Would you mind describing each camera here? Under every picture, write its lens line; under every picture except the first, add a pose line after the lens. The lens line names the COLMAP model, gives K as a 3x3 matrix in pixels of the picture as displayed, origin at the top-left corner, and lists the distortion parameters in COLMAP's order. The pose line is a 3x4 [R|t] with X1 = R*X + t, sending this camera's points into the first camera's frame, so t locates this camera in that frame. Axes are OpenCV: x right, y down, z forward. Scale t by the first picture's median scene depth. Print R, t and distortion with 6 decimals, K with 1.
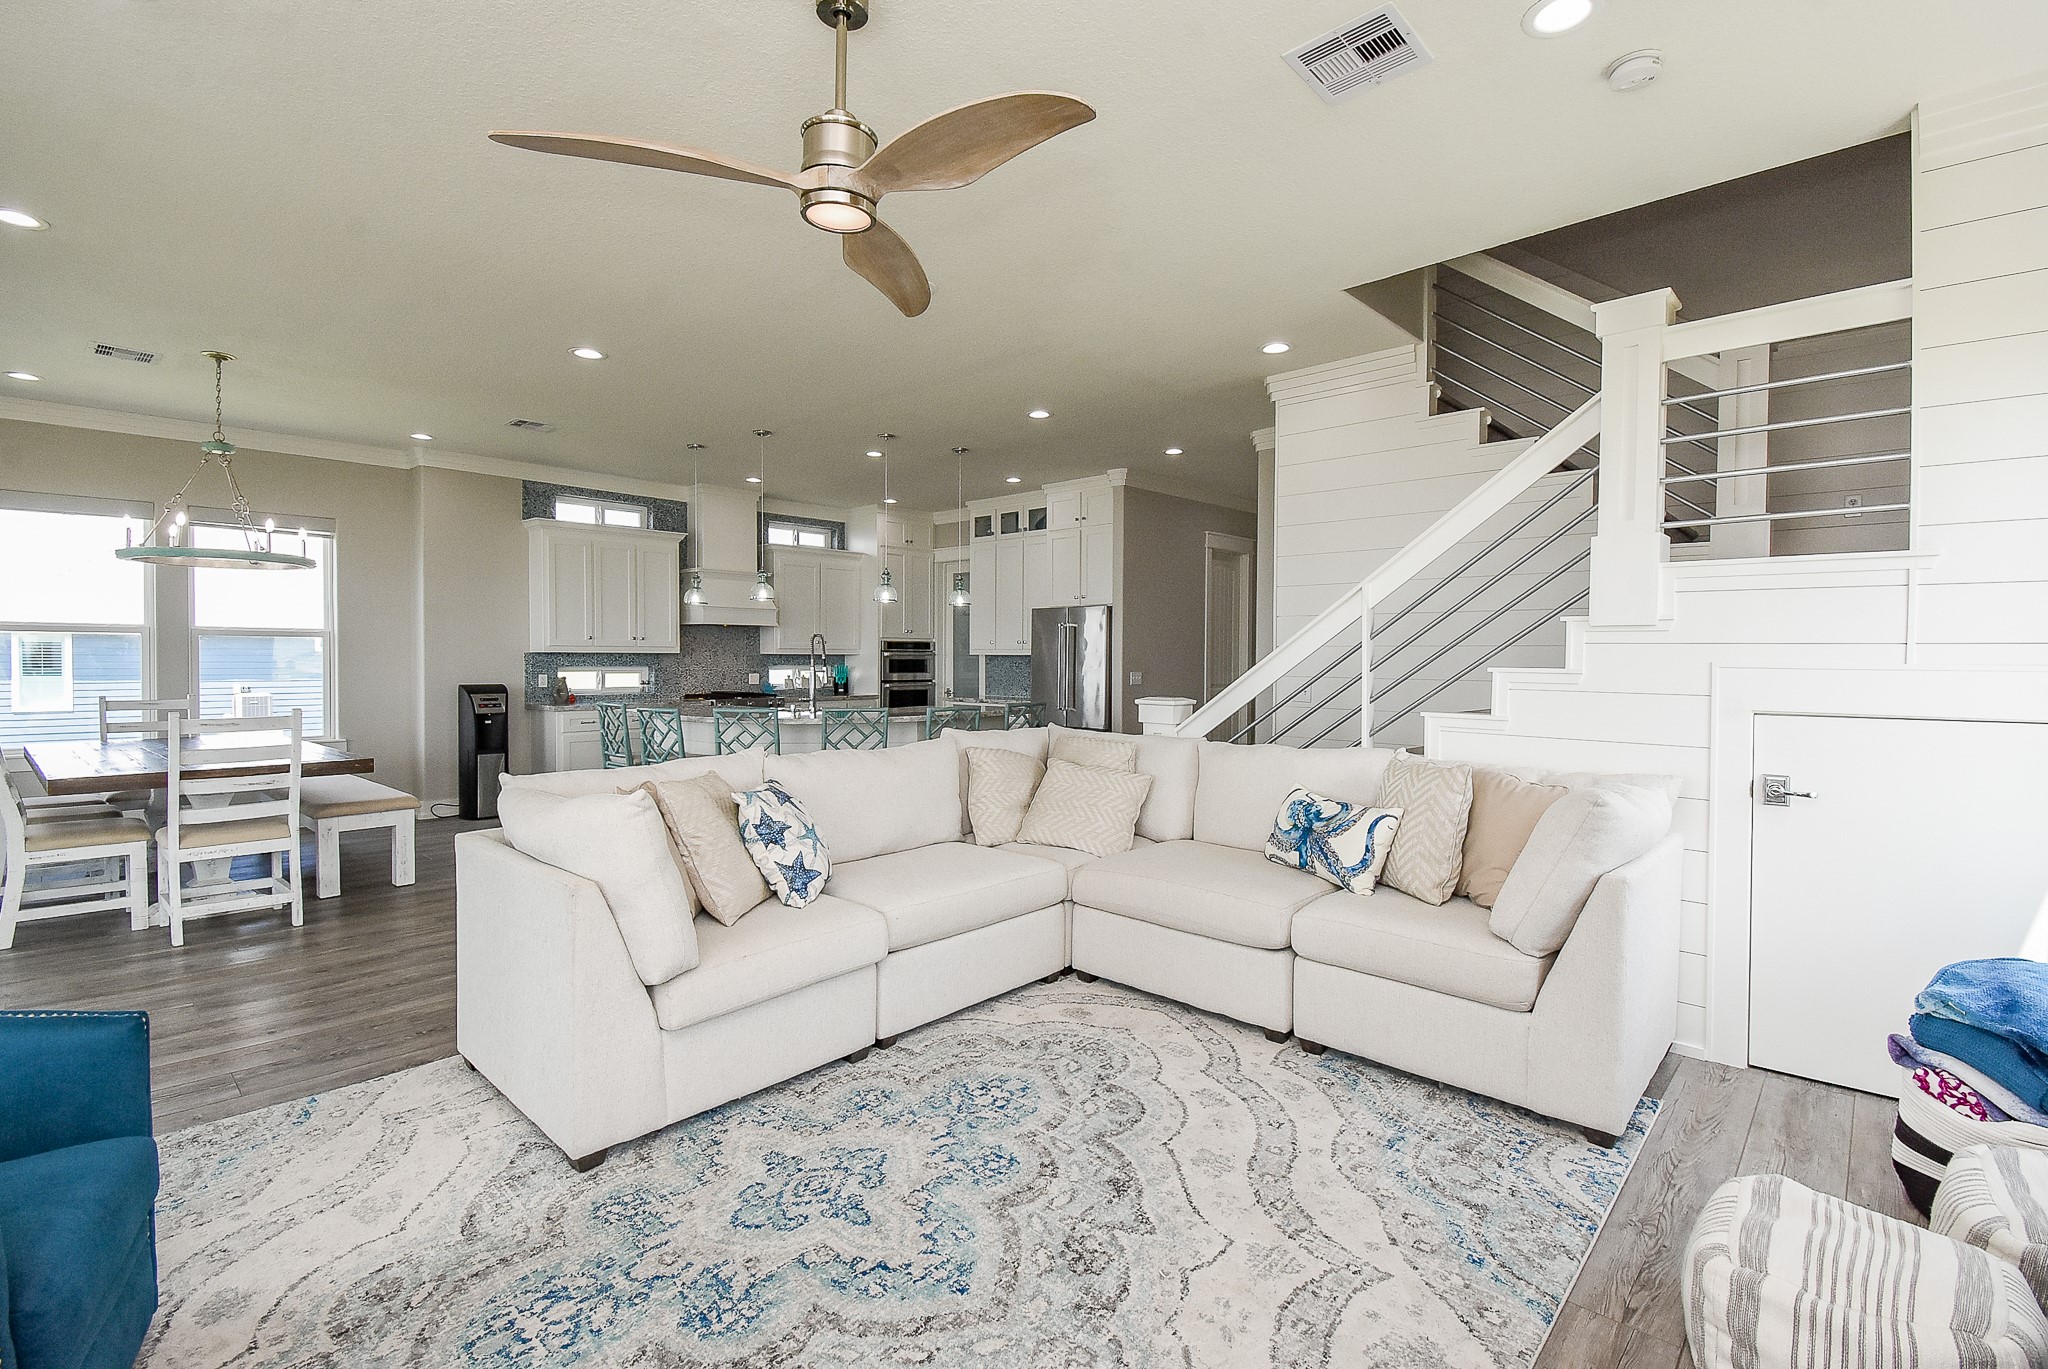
lens RADIAL K [[903.5, 0, 1031.6], [0, 903.5, 665.9], [0, 0, 1]] dist [0.003215, 0.000184]
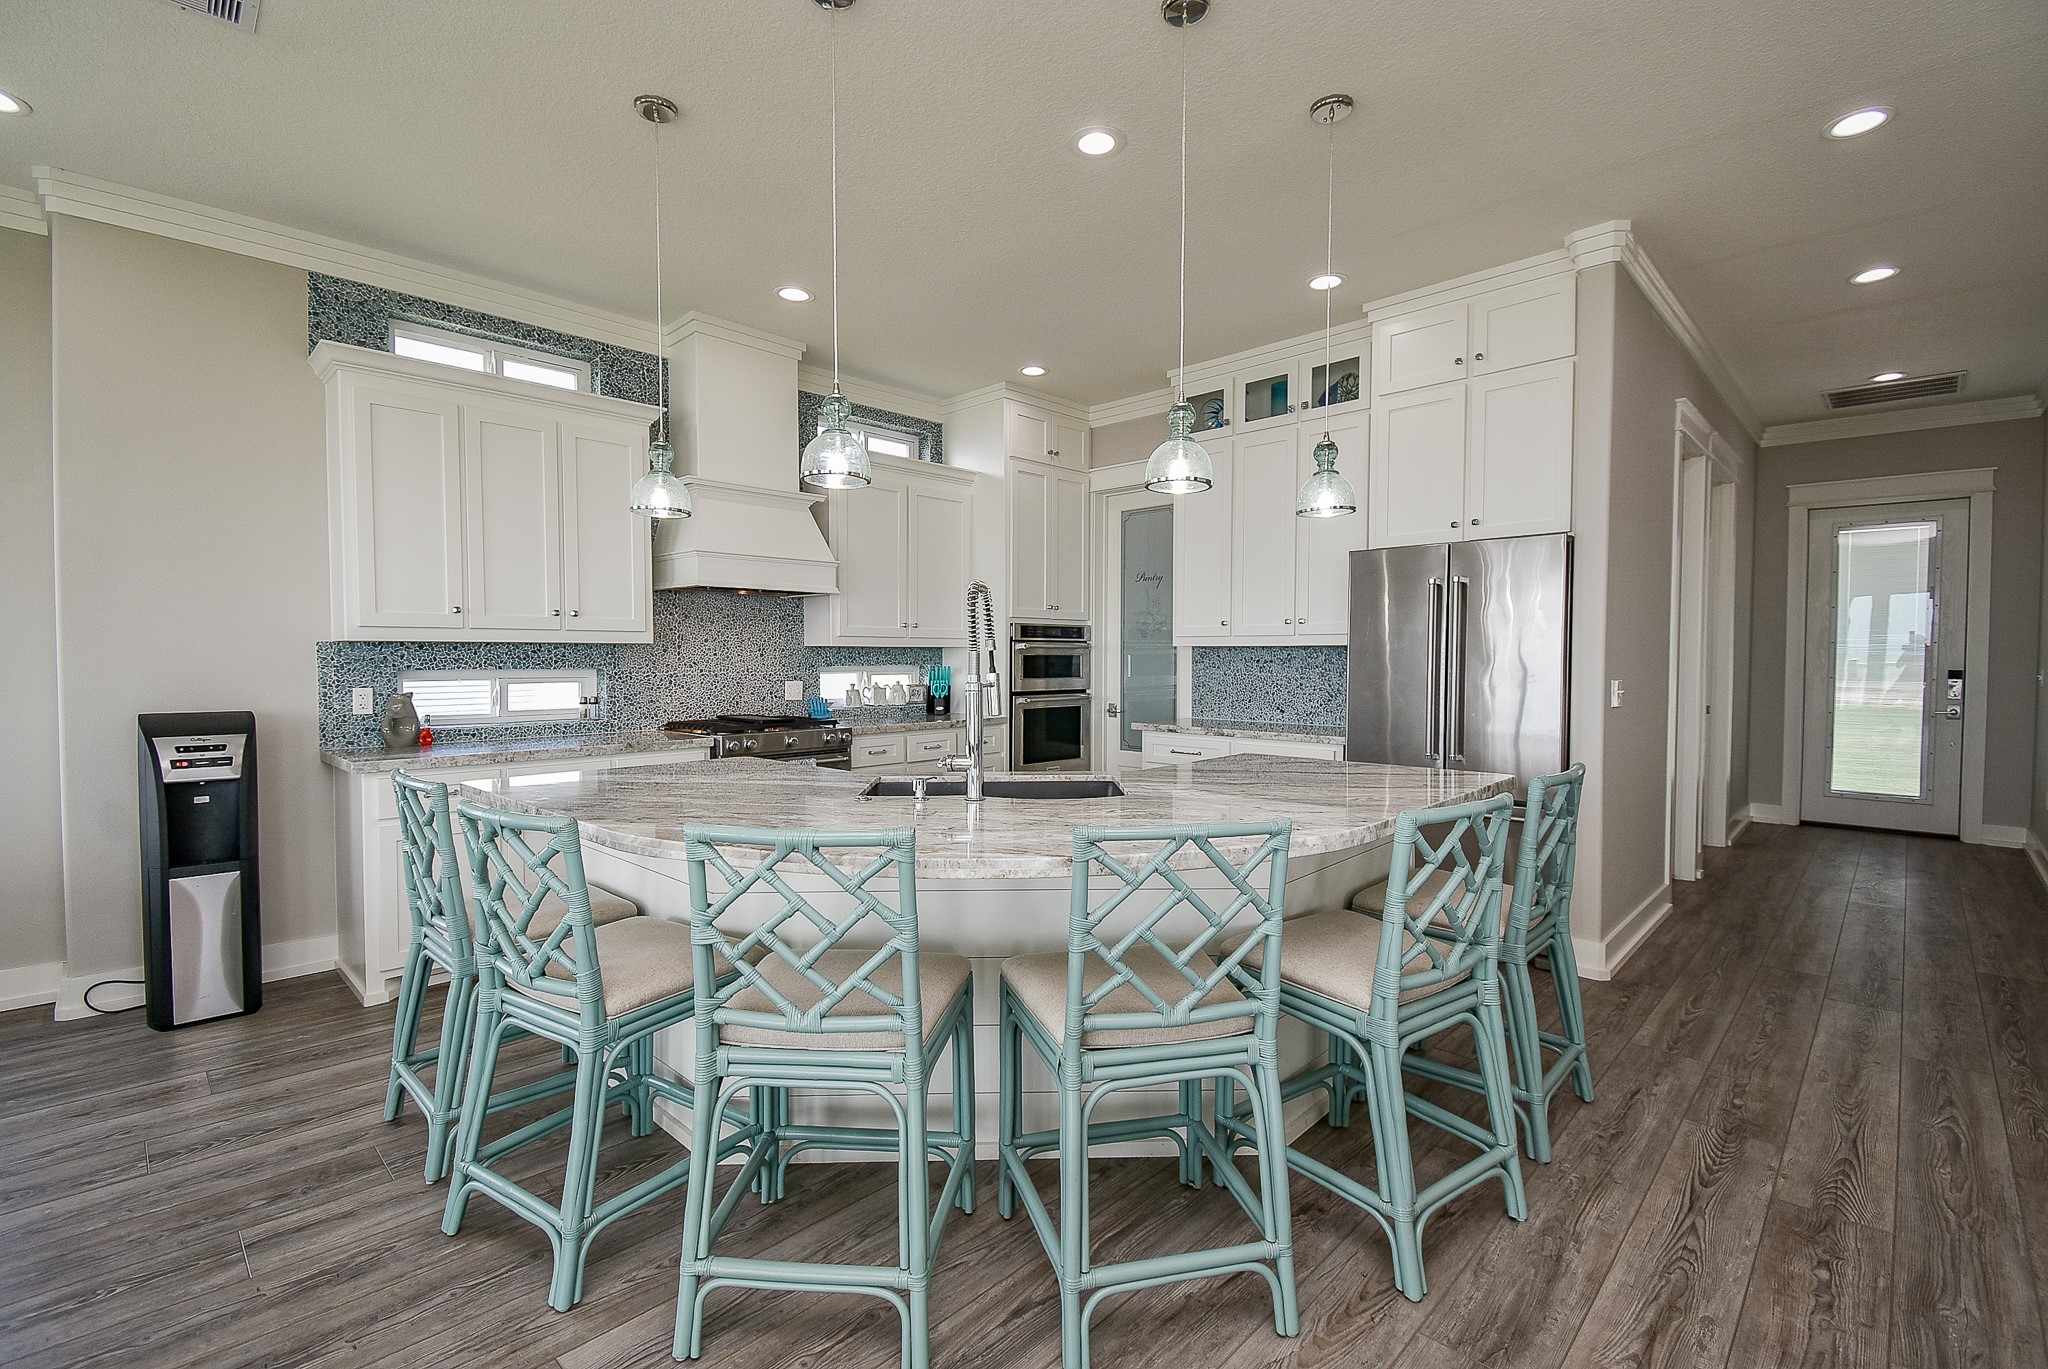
lens RADIAL K [[903.5, 0, 1018.0], [0, 903.5, 691.7], [0, 0, 1]] dist [0.003215, 0.000184]
pose [[0.999491, -0.001862, -0.031862, -0.154480], [0.002801, 0.999562, 0.029472, -0.001004], [0.031793, -0.029546, 0.999058, 0.457113]]
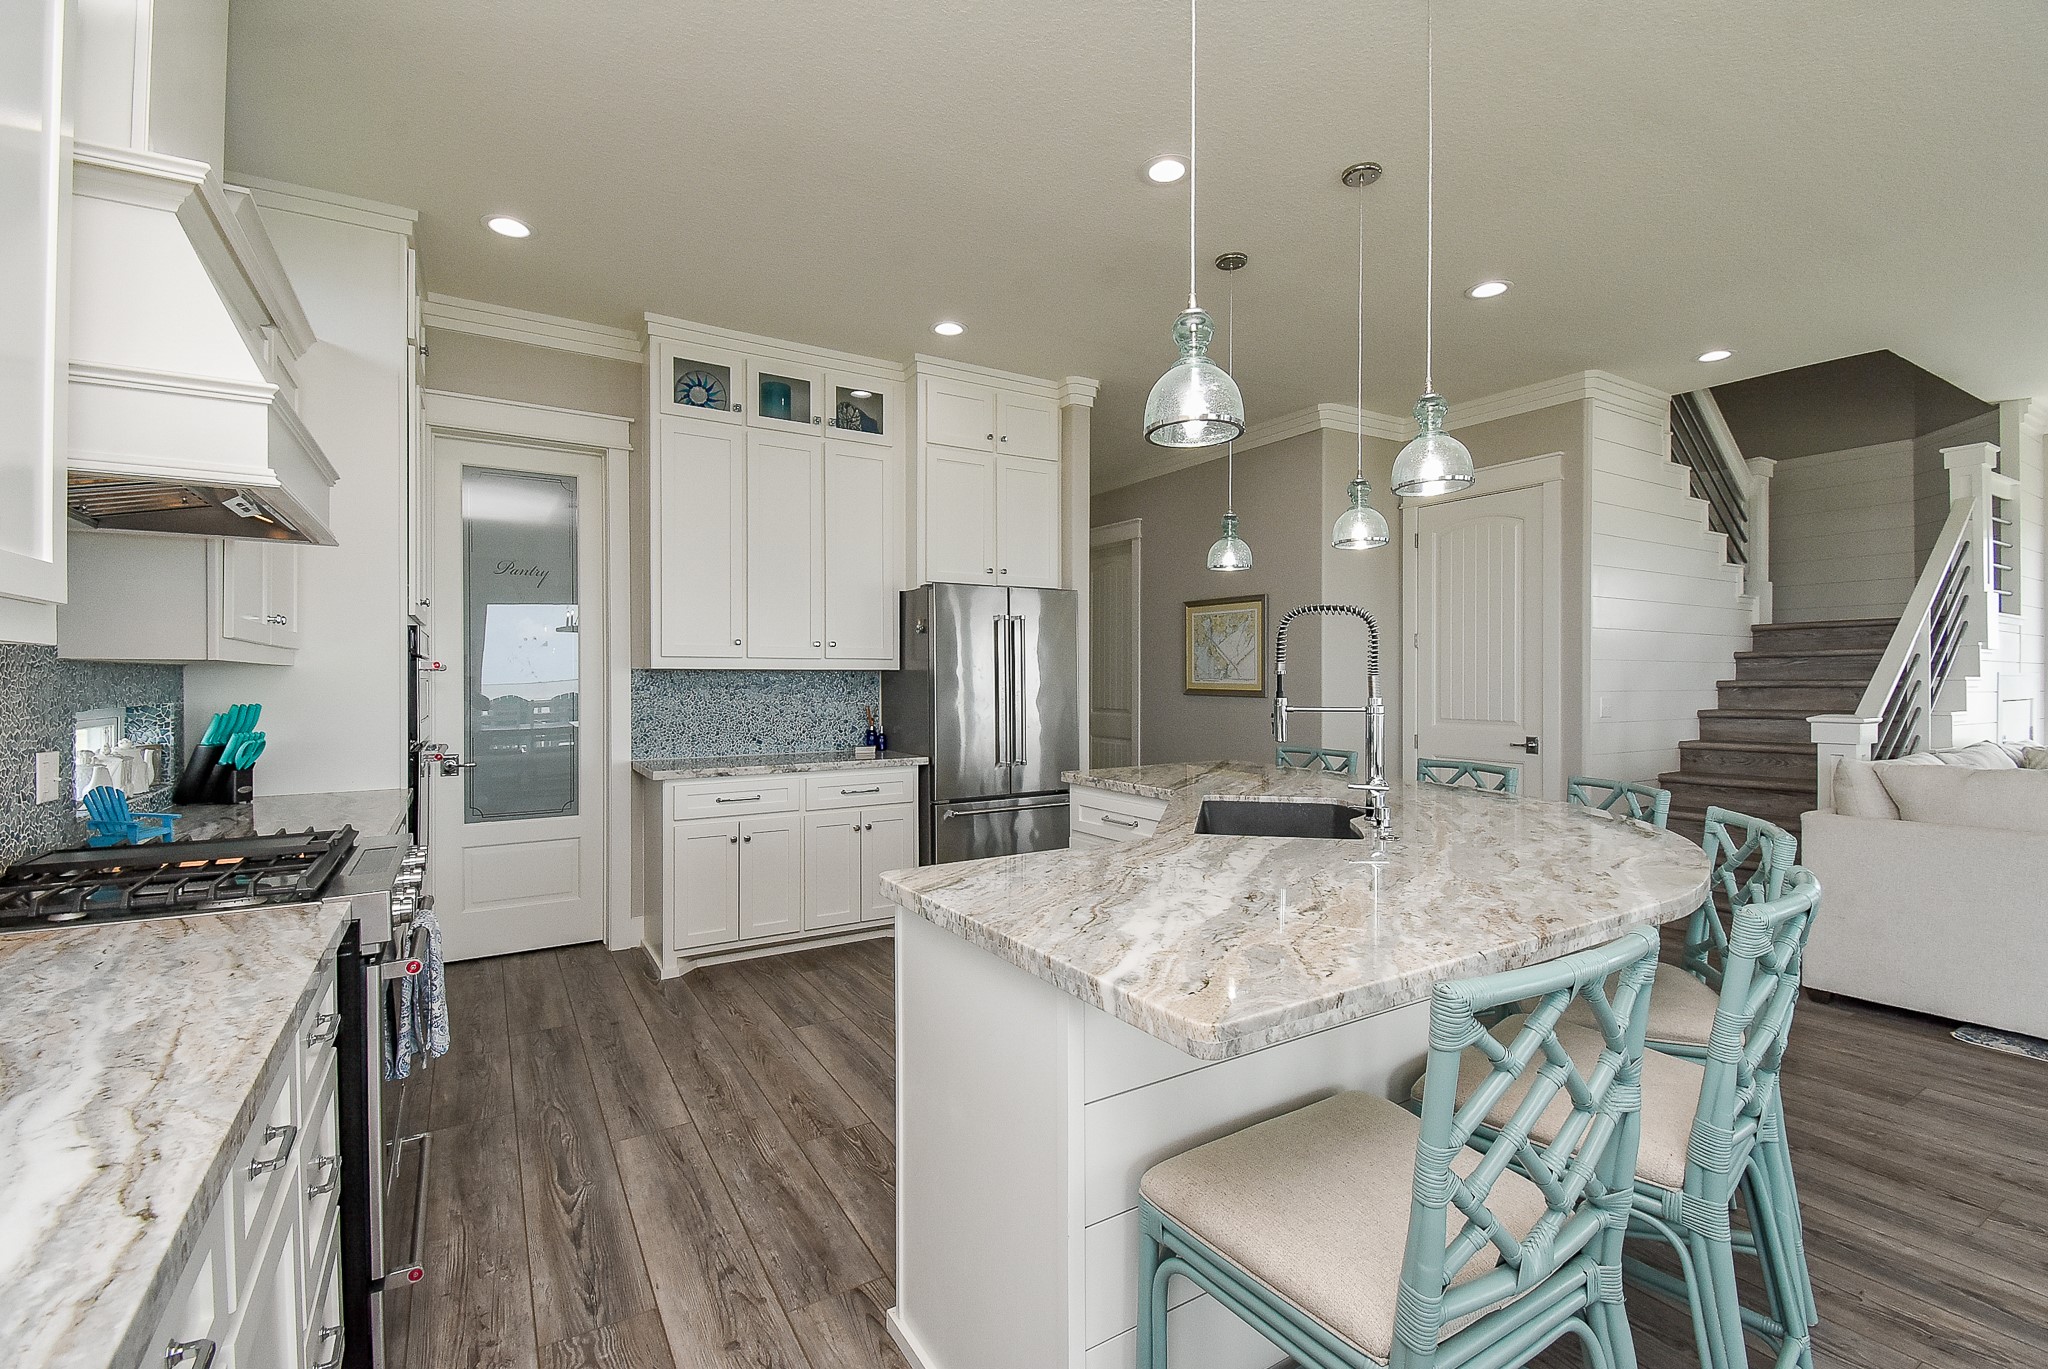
lens RADIAL K [[903.5, 0, 1025.0], [0, 903.5, 682.1], [0, 0, 1]] dist [0.003215, 0.000184]
pose [[0.255934, -0.004167, 0.966685, -0.462661], [0.016192, 0.999869, 0.000023, -0.003142], [-0.966559, 0.015646, 0.255968, 0.752134]]
